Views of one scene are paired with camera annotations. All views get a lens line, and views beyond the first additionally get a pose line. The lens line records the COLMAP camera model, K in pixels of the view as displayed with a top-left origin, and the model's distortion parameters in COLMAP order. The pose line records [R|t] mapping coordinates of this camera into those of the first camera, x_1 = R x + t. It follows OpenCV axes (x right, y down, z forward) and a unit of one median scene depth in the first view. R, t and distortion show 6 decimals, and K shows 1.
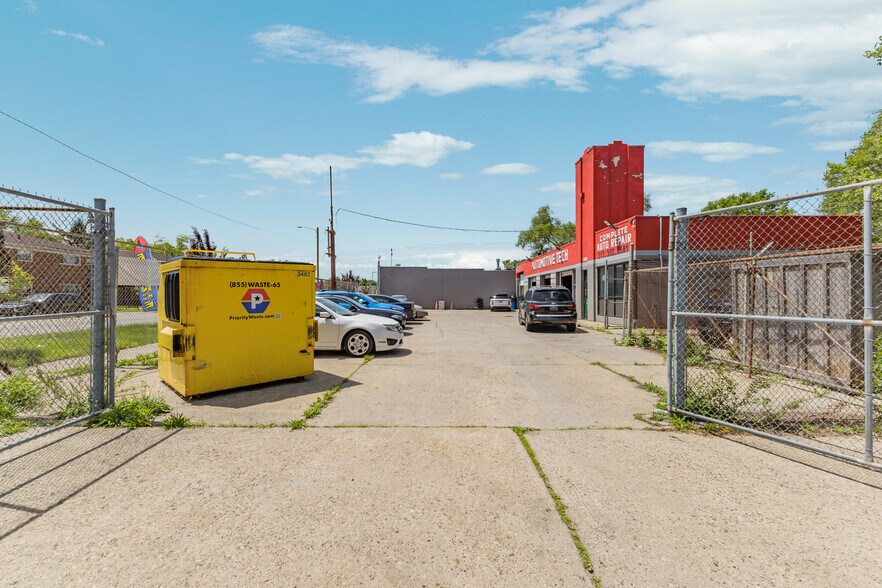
lens RADIAL K [[380.6, 0, 441.0], [0, 380.6, 294.0], [0, 0, 1]] dist [0.005130, -0.000095]
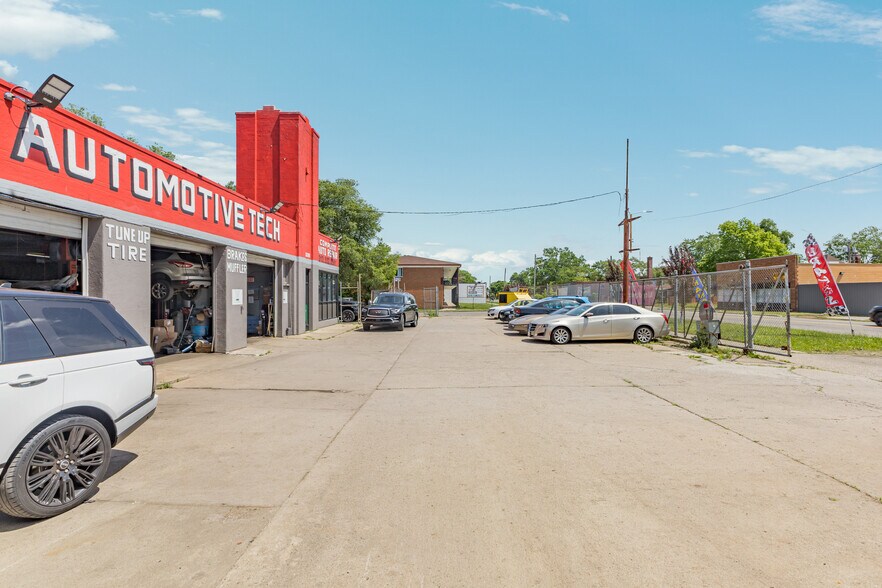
lens RADIAL K [[422.9, 0, 441.0], [0, 422.9, 294.0], [0, 0, 1]] dist [-0.000691, -0.000157]
pose [[-0.999754, 0.001044, 0.022172, 0.088056], [0.000797, 0.999937, -0.011170, -0.001432], [-0.022182, -0.011149, -0.999692, 1.986619]]
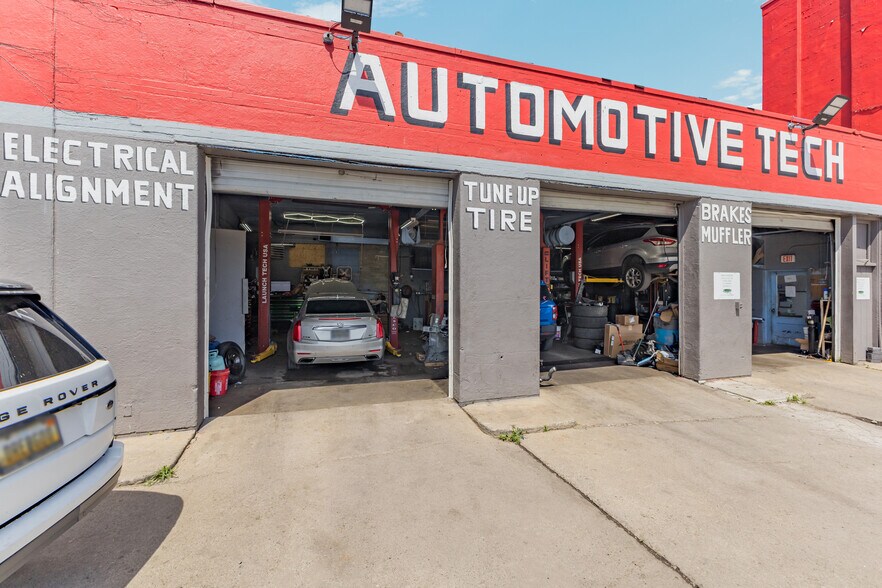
lens RADIAL K [[383.2, 0, 436.9], [0, 383.2, 281.3], [0, 0, 1]] dist [0.010118, -0.000862]
pose [[-0.306363, 0.006330, 0.951894, 0.168907], [-0.012468, 0.999865, -0.010662, -0.001535], [-0.951833, -0.015135, -0.306243, 1.700249]]
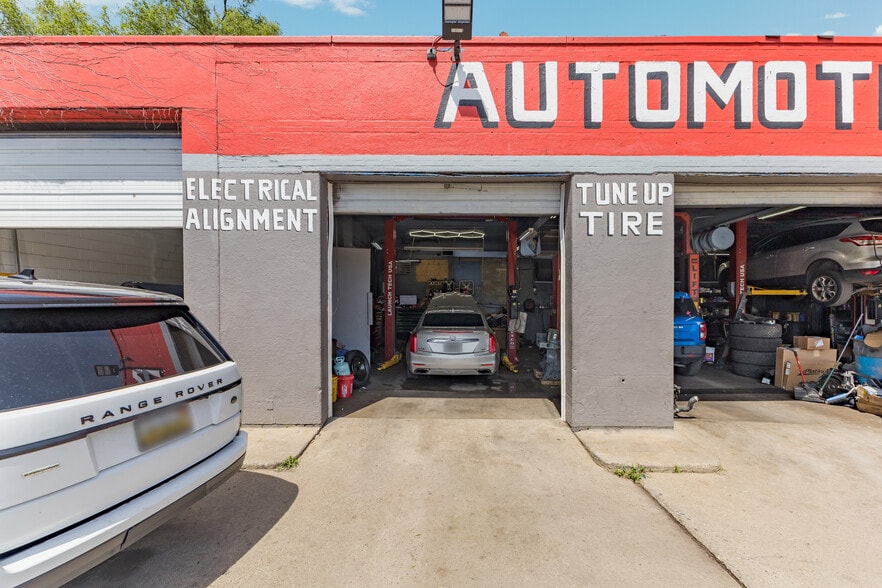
lens RADIAL K [[384.3, 0, 445.3], [0, 384.3, 298.6], [0, 0, 1]] dist [0.017866, -0.007130]
pose [[0.004691, -0.002300, 0.999986, 0.173587], [-0.011257, 0.999934, 0.002353, -0.001425], [-0.999926, -0.011268, 0.004665, 1.683165]]
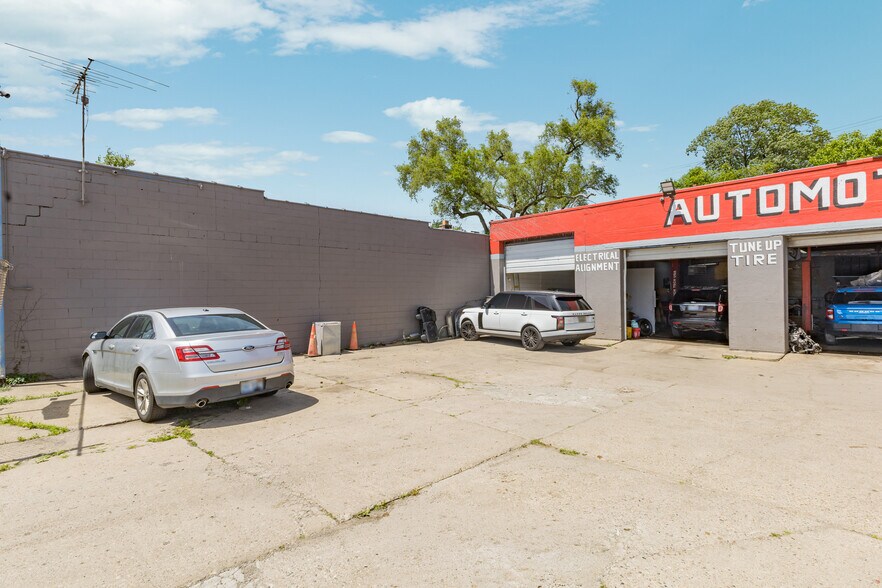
lens RADIAL K [[422.9, 0, 441.0], [0, 422.9, 294.0], [0, 0, 1]] dist [-0.000691, -0.000157]
pose [[0.730641, -0.009171, 0.682700, -0.287600], [0.004863, 0.999954, 0.008228, -0.007833], [-0.682745, -0.002692, 0.730652, 1.451914]]
